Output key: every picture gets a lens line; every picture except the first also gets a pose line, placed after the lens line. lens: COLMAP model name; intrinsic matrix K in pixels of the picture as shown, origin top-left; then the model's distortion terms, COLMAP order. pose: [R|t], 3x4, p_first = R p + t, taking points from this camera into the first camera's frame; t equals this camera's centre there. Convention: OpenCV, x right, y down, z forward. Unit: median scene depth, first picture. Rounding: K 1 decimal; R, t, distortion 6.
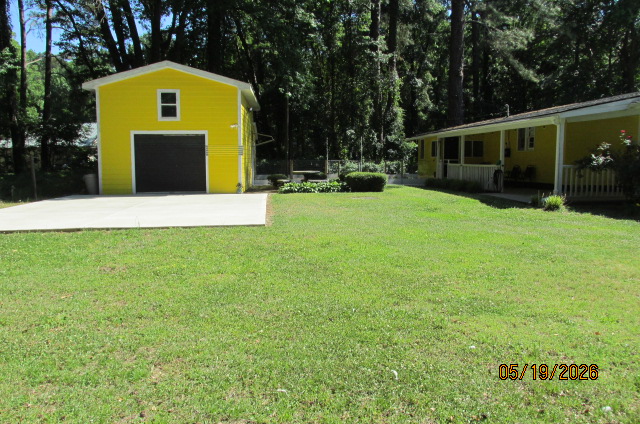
lens RADIAL K [[529.1, 0, 317.6], [0, 529.1, 205.0], [0, 0, 1]] dist [-0.039621, 0.007195]
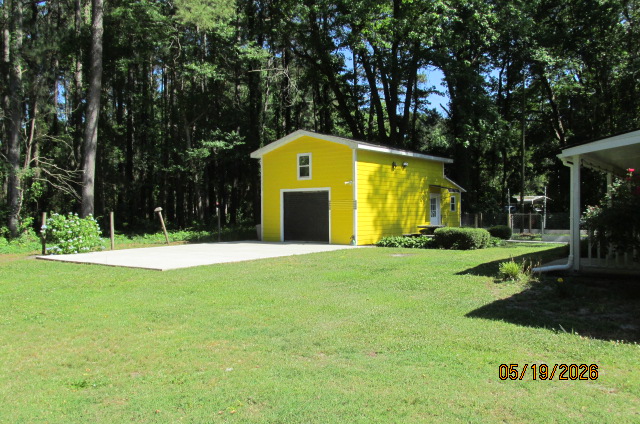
lens RADIAL K [[529.1, 0, 319.6], [0, 529.1, 210.4], [0, 0, 1]] dist [-0.039621, 0.007195]
pose [[0.750176, 0.002537, -0.661233, 0.371155], [-0.057483, 0.996457, -0.061392, -0.016483], [0.658735, 0.084065, 0.747664, 0.109818]]
